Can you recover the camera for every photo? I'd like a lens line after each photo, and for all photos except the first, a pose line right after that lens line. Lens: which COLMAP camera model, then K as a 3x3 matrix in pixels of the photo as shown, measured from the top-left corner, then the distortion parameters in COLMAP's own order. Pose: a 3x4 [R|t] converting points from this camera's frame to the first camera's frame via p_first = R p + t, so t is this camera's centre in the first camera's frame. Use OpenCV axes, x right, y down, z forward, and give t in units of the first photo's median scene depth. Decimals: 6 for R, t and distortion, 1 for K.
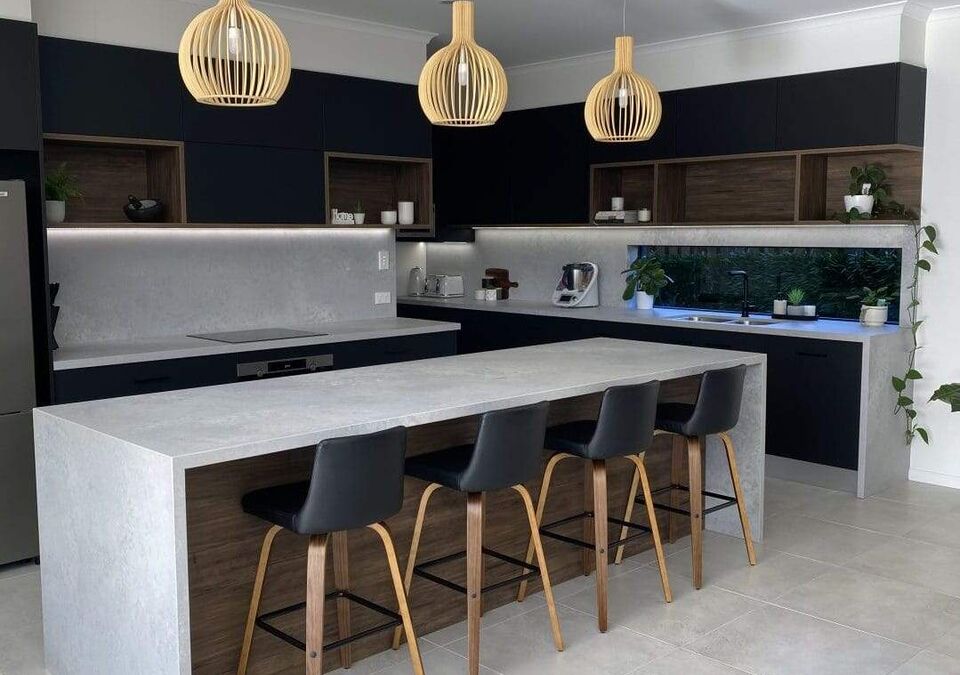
lens RADIAL K [[968.7, 0, 460.8], [0, 968.7, 335.5], [0, 0, 1]] dist [0.109109, -0.324787]
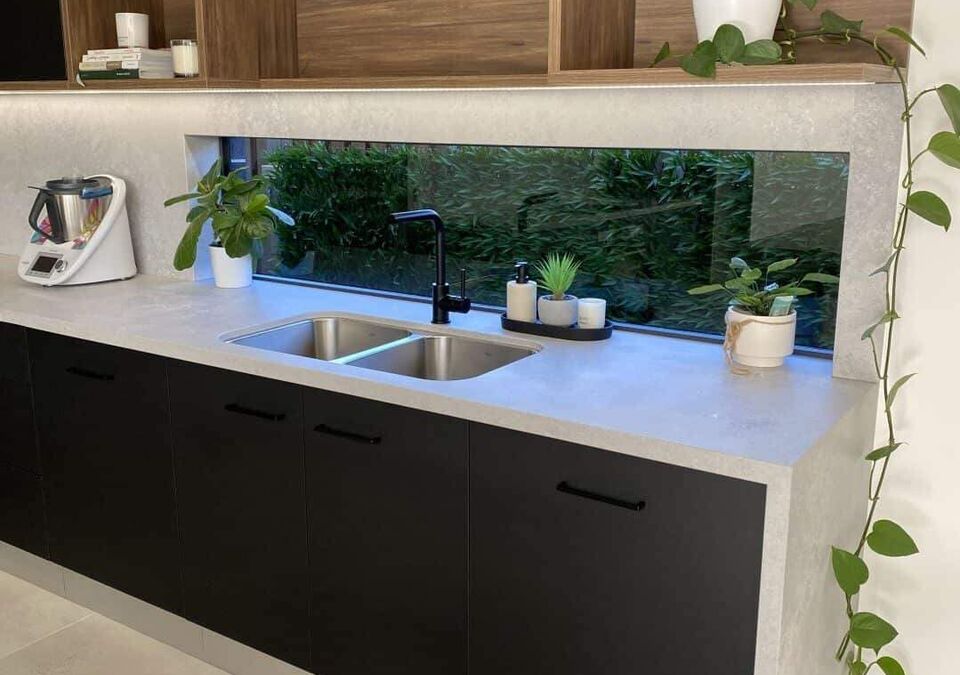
lens RADIAL K [[968.7, 0, 460.8], [0, 968.7, 335.5], [0, 0, 1]] dist [0.109109, -0.324787]
pose [[0.976621, -0.045763, 0.210041, 0.224452], [0.019810, 0.992080, 0.124038, -0.065550], [-0.214053, -0.116977, 0.969793, 0.635109]]
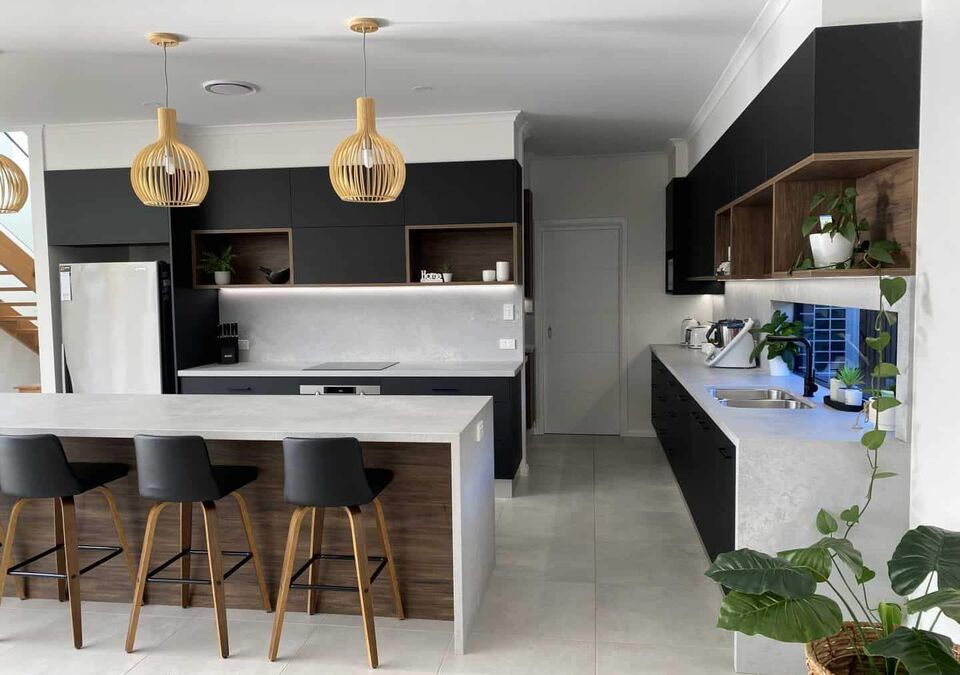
lens RADIAL K [[722.7, 0, 461.4], [0, 722.7, 332.6], [0, 0, 1]] dist [0.022374, 0.002458]
pose [[0.596353, 0.047880, -0.801293, 0.601677], [-0.071310, 0.997433, 0.006528, -0.056490], [0.799549, 0.053247, 0.598236, 0.457431]]
